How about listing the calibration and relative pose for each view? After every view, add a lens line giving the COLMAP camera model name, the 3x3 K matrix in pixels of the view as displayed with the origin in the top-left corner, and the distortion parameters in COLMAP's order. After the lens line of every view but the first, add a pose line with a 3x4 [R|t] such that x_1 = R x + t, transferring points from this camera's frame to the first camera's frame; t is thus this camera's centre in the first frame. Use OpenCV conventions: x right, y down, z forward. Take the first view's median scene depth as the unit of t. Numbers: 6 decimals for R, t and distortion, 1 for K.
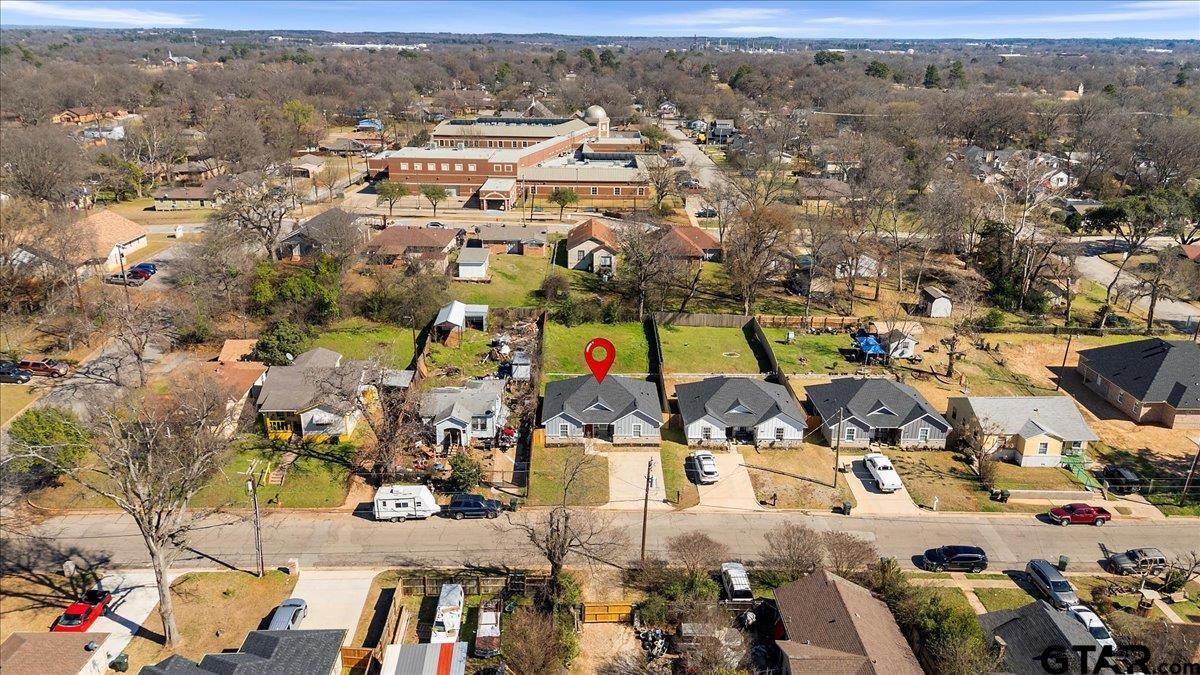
lens RADIAL K [[882.1, 0, 638.5], [0, 882.1, 335.1], [0, 0, 1]] dist [0.094890, -0.146081]
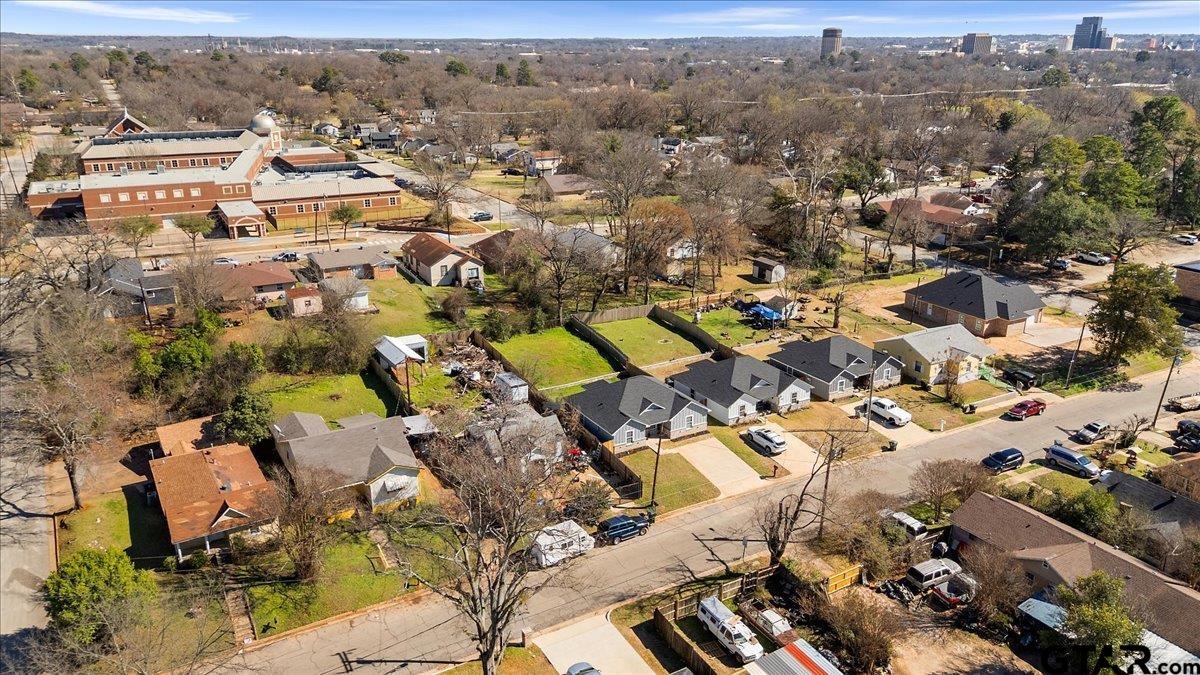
lens RADIAL K [[882.1, 0, 638.5], [0, 882.1, 335.1], [0, 0, 1]] dist [0.094890, -0.146081]
pose [[0.872131, -0.166125, 0.460206, -0.410252], [0.165948, 0.985274, 0.041177, -0.034390], [-0.460270, 0.040459, 0.886857, 0.096593]]
